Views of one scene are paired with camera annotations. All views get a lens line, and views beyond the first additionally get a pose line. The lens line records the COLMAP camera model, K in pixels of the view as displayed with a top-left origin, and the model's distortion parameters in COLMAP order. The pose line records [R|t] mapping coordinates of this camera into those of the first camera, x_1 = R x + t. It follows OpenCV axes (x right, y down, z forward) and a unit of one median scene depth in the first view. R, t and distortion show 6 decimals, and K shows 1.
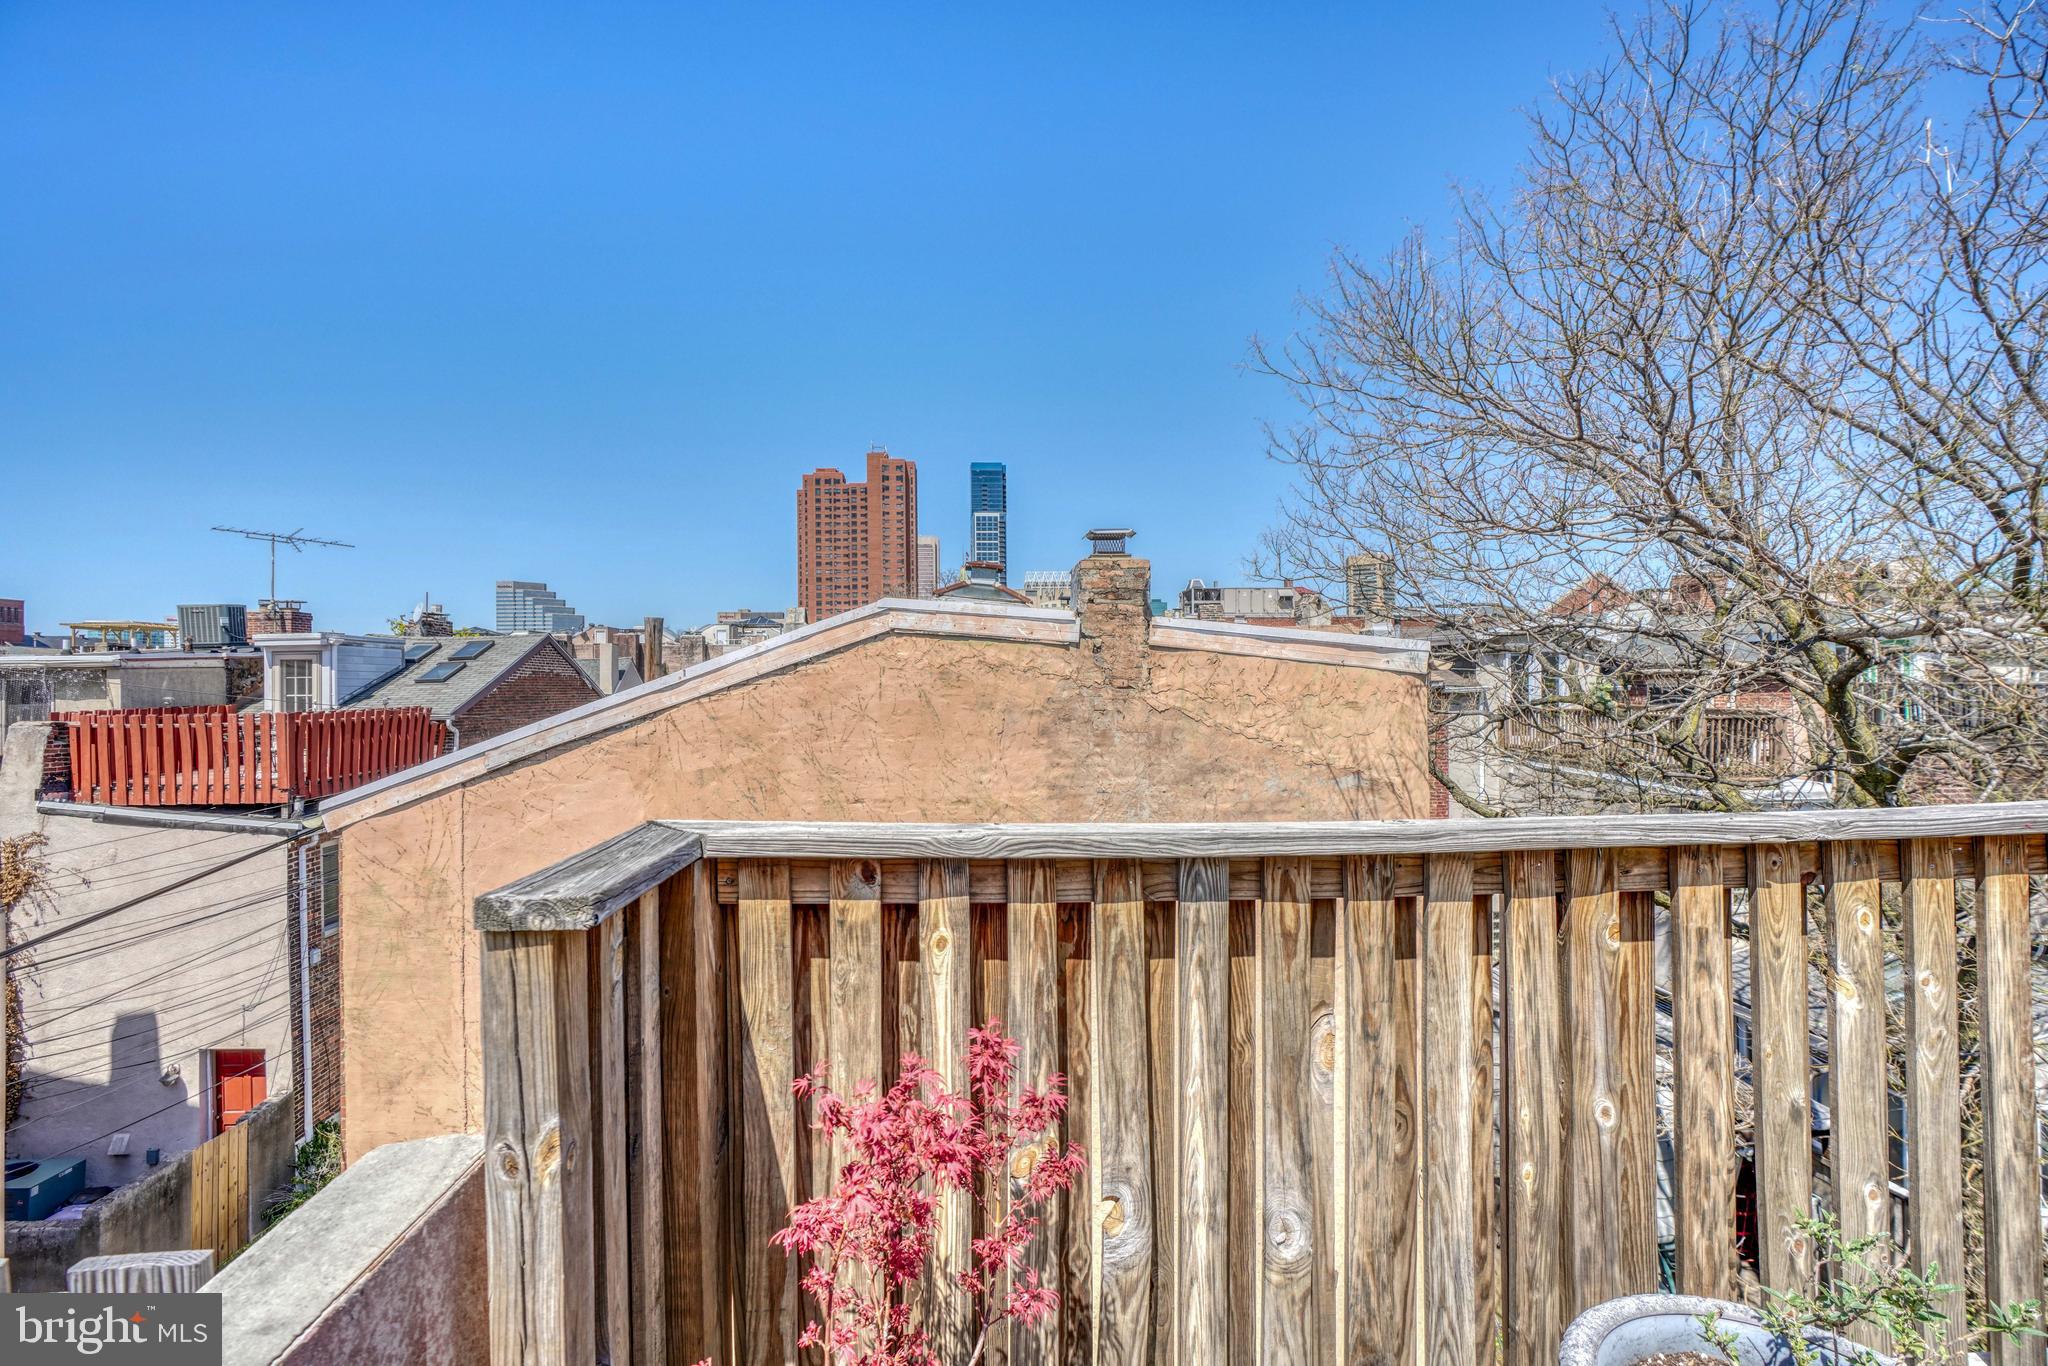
lens RADIAL K [[912.4, 0, 1017.0], [0, 912.4, 688.2], [0, 0, 1]] dist [-0.012595, 0.006535]
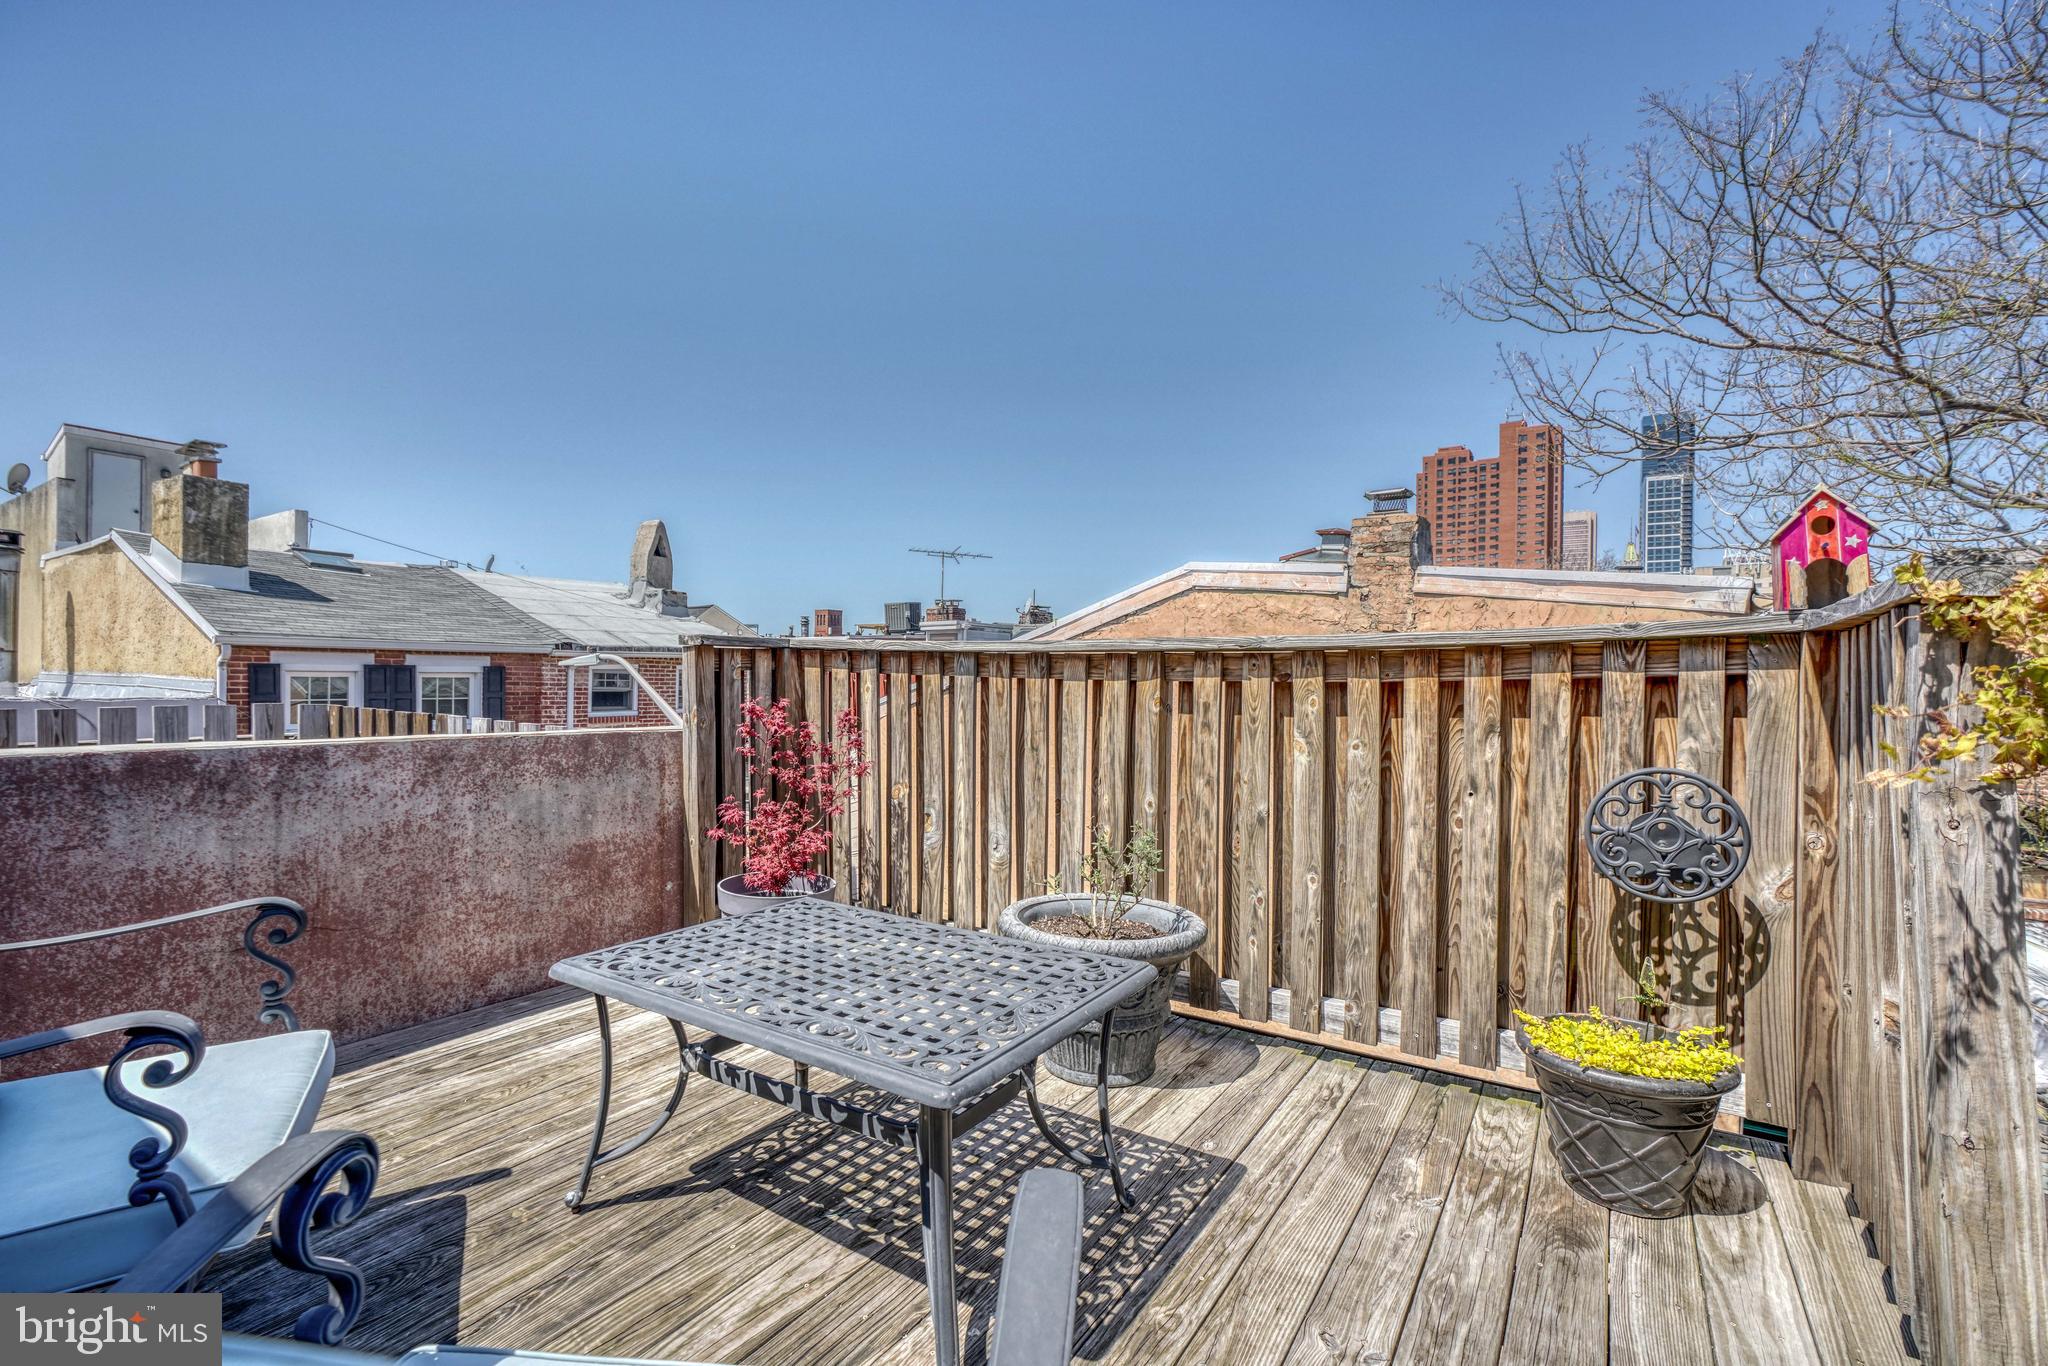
lens RADIAL K [[912.4, 0, 1017.0], [0, 912.4, 688.2], [0, 0, 1]] dist [-0.012595, 0.006535]
pose [[0.798378, 0.026002, -0.601595, 0.432215], [-0.022112, 0.999659, 0.013861, 0.064482], [0.601750, 0.002237, 0.798681, -0.162906]]
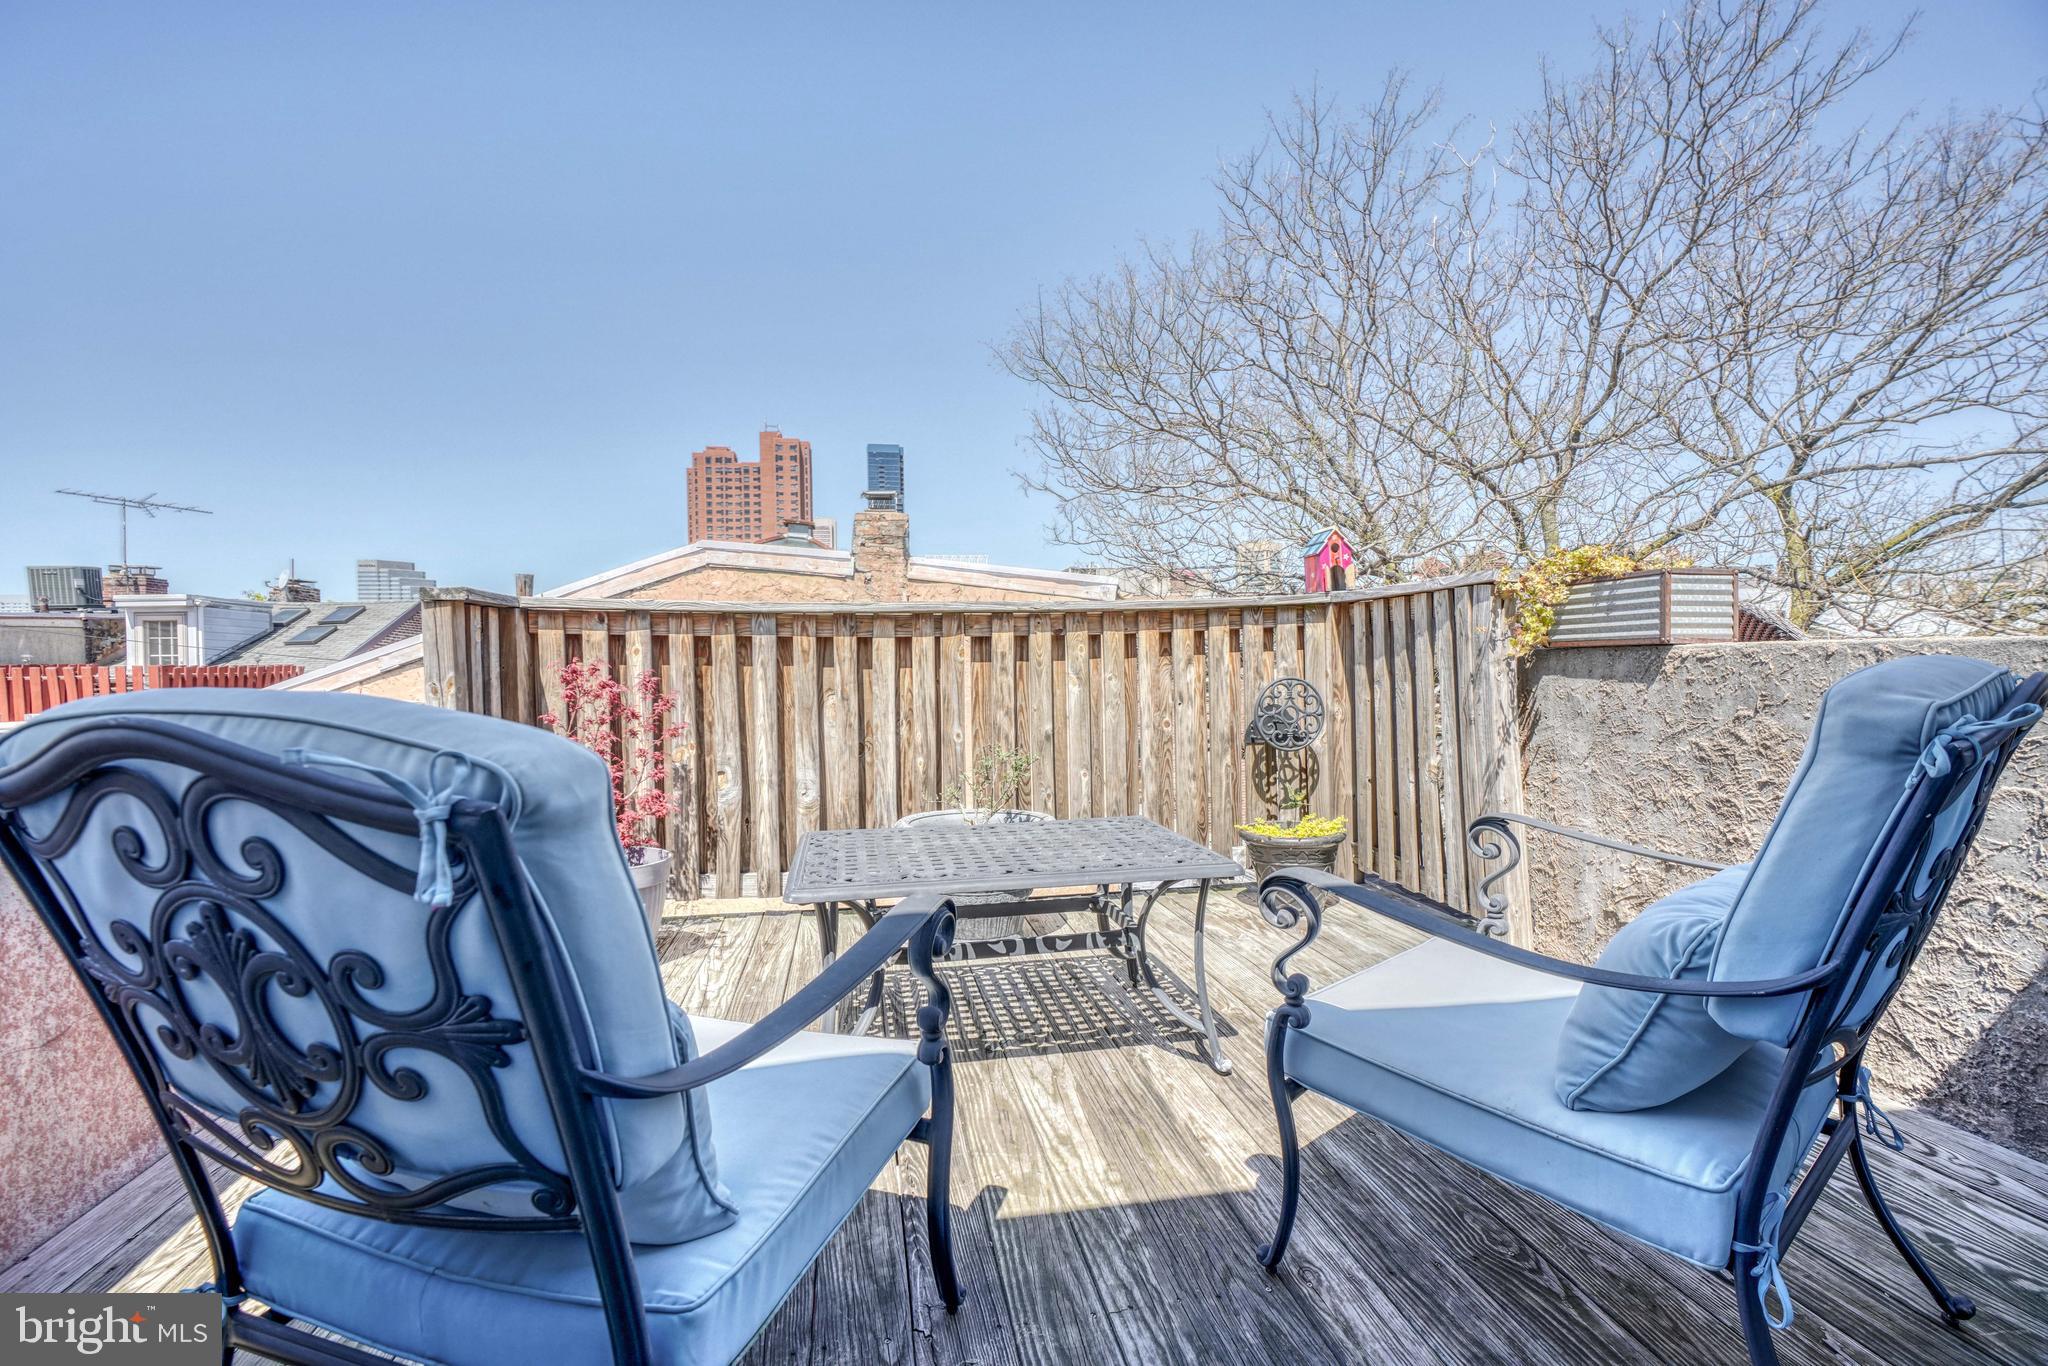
lens RADIAL K [[901.8, 0, 1018.9], [0, 901.8, 688.8], [0, 0, 1]] dist [-0.018105, 0.008078]
pose [[0.993428, -0.007638, 0.114204, 0.157560], [0.005291, 0.999769, 0.020837, 0.089380], [-0.114337, -0.020096, 0.993239, -0.337801]]
